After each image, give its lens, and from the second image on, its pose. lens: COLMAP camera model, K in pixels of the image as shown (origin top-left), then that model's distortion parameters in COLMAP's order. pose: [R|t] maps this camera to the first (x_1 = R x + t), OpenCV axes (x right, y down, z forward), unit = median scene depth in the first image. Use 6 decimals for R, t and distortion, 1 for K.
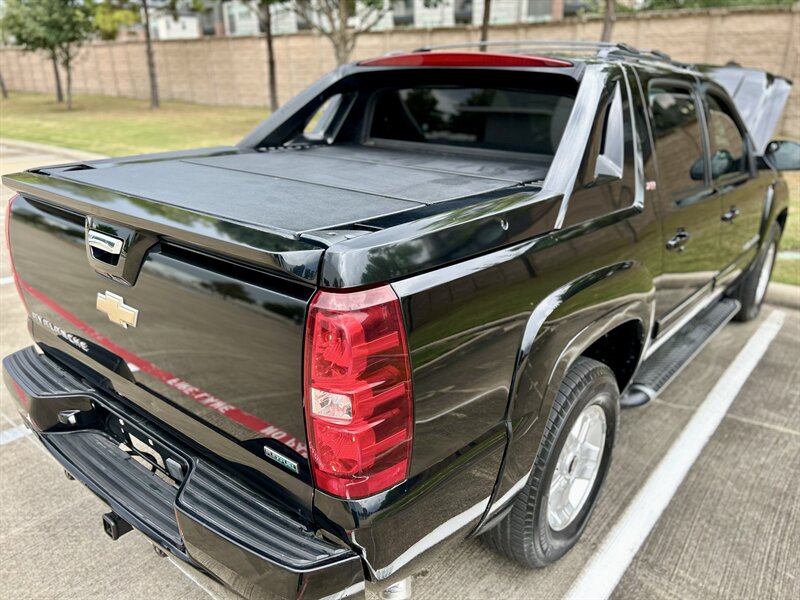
lens RADIAL K [[591.2, 0, 366.7], [0, 591.2, 327.5], [0, 0, 1]] dist [0.031120, -0.025167]
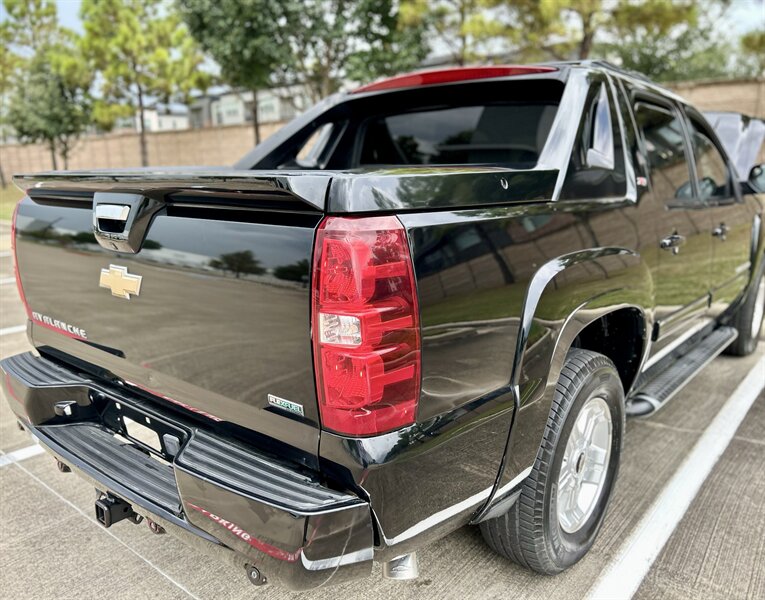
lens RADIAL K [[591.8, 0, 335.3], [0, 591.8, 326.5], [0, 0, 1]] dist [0.031040, -0.027788]
pose [[0.999660, -0.009527, -0.024280, -0.022572], [0.006413, 0.992105, -0.125249, 0.131533], [0.025281, 0.125051, 0.991828, 0.010846]]
